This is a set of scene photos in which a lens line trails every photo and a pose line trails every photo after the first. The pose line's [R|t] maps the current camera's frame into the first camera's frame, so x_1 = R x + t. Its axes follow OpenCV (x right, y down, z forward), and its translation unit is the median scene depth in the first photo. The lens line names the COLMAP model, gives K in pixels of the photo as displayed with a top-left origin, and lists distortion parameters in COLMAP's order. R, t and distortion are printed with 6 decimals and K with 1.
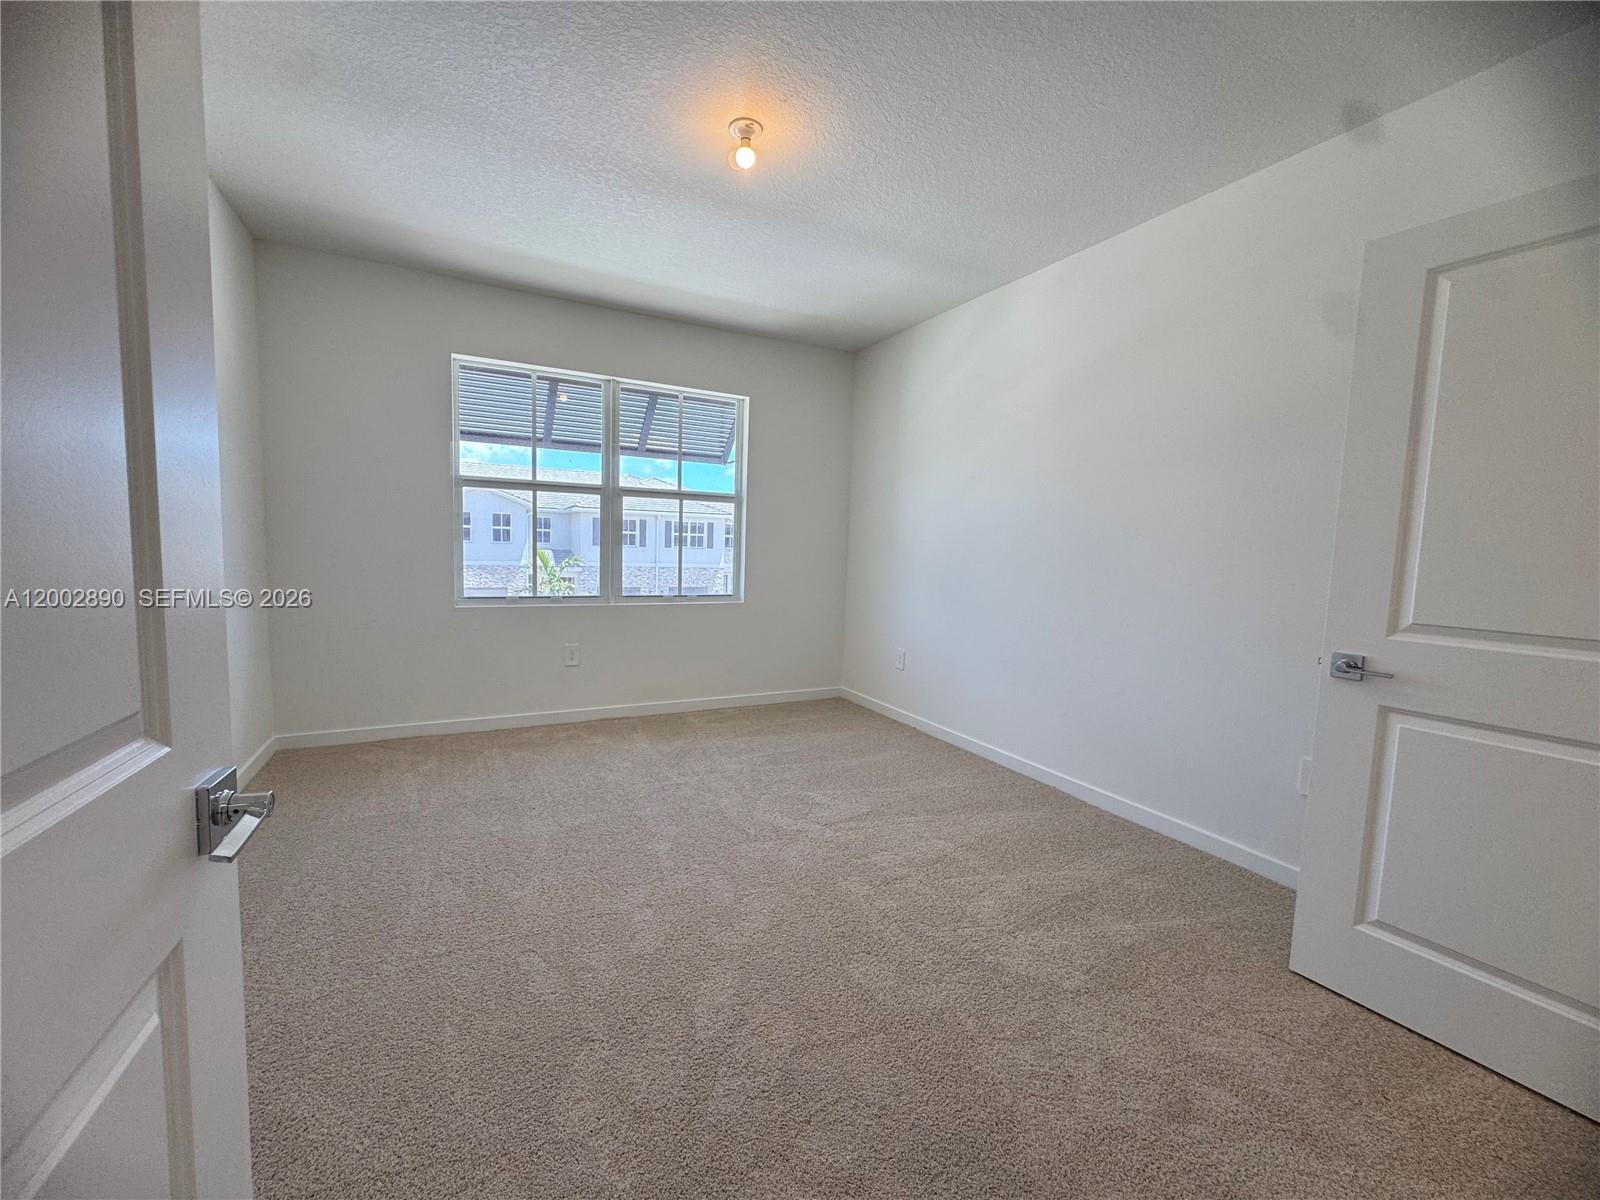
lens RADIAL K [[640.9, 0, 799.5], [0, 640.9, 599.8], [0, 0, 1]] dist [-0.004170, 0.000305]
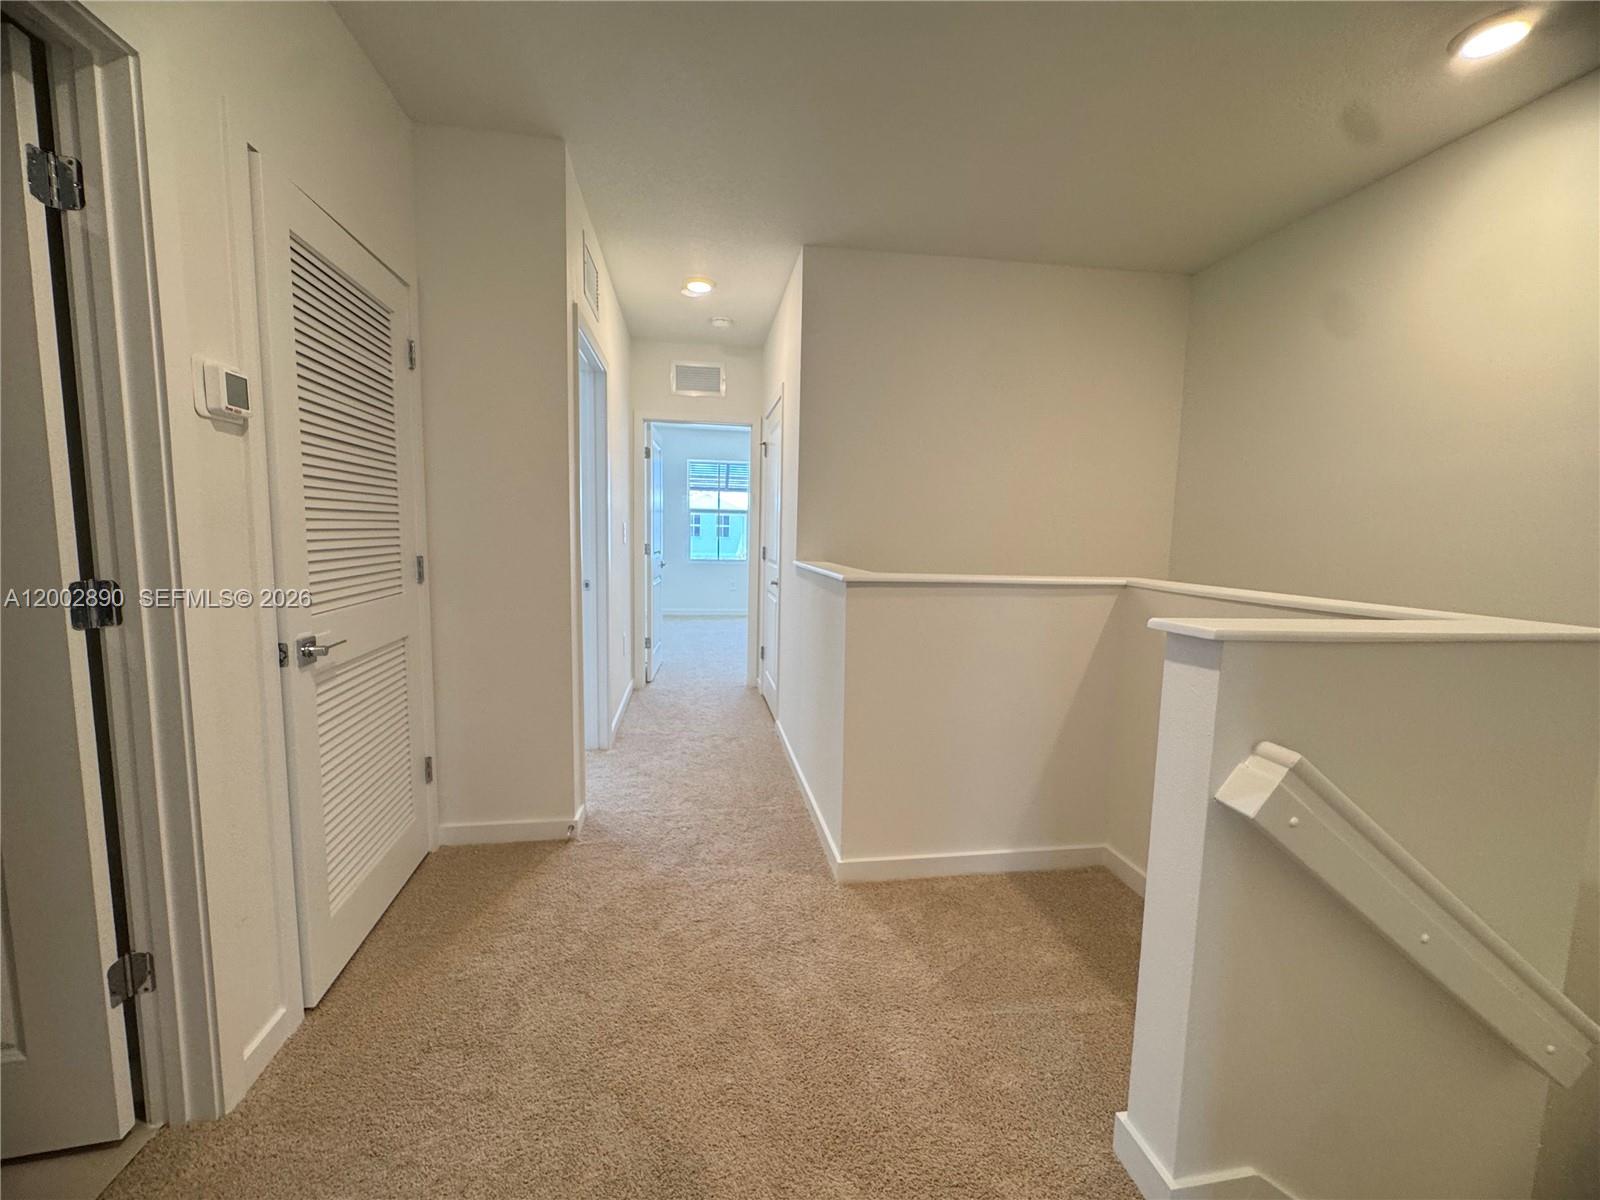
lens RADIAL K [[645.1, 0, 796.9], [0, 645.1, 596.5], [0, 0, 1]] dist [-0.001315, 0.000027]
pose [[0.947966, 0.018522, -0.317832, 0.524181], [-0.017778, 0.999828, 0.005241, 0.097570], [0.317874, 0.000682, 0.948133, -0.977012]]
